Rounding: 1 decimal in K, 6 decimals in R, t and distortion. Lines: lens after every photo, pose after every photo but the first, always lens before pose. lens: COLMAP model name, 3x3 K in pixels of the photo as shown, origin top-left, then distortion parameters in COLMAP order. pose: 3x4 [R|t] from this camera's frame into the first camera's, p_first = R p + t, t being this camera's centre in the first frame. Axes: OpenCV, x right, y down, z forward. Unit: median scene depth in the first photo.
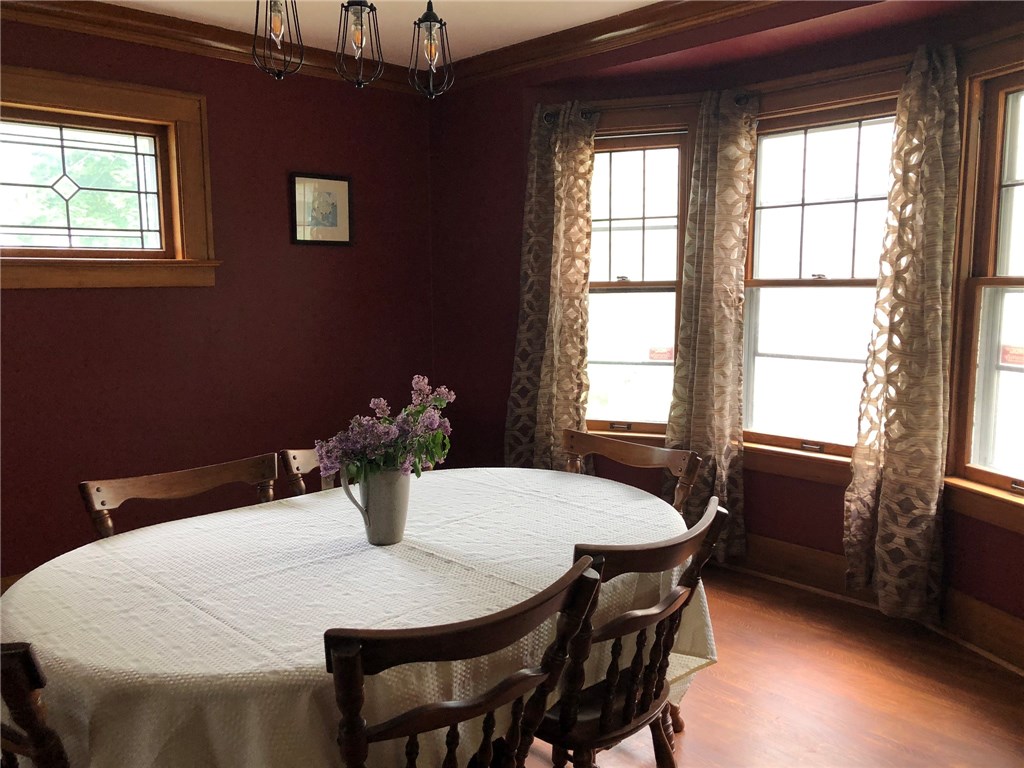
lens RADIAL K [[836.9, 0, 512.4], [0, 836.9, 372.7], [0, 0, 1]] dist [0.137633, -0.198860]
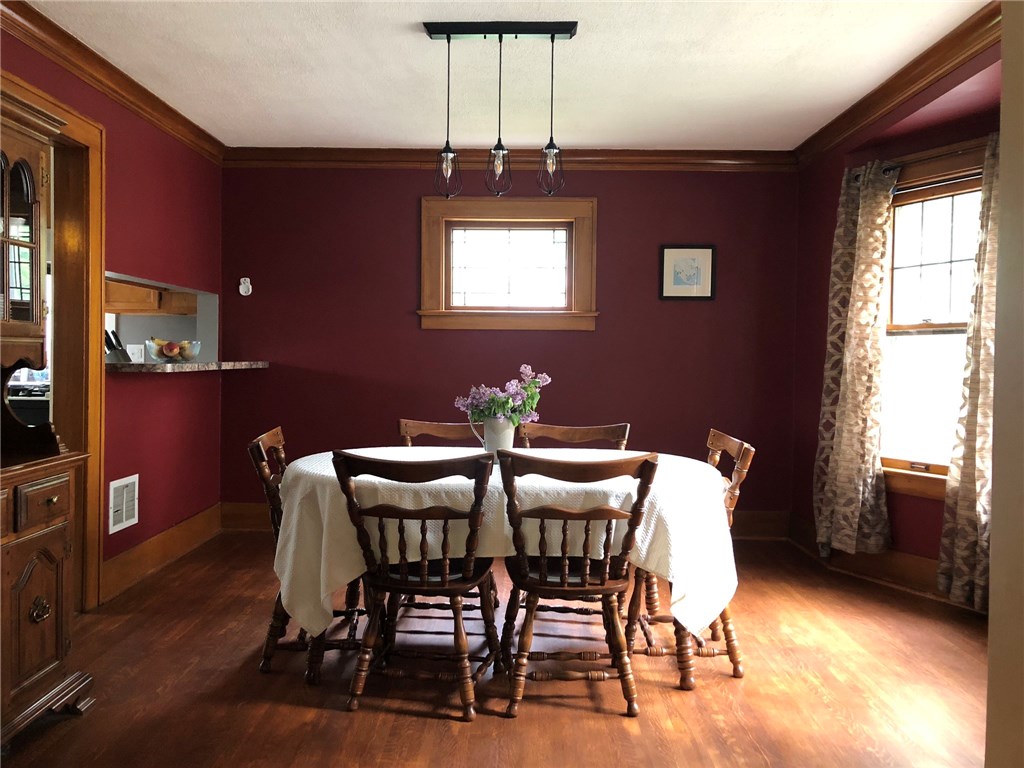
lens RADIAL K [[839.7, 0, 511.6], [0, 839.7, 373.2], [0, 0, 1]] dist [0.026017, -0.001255]
pose [[0.721470, 0.028413, -0.691862, 0.495993], [-0.091694, 0.994279, -0.054786, 0.055659], [0.686347, 0.102967, 0.719948, -0.083050]]
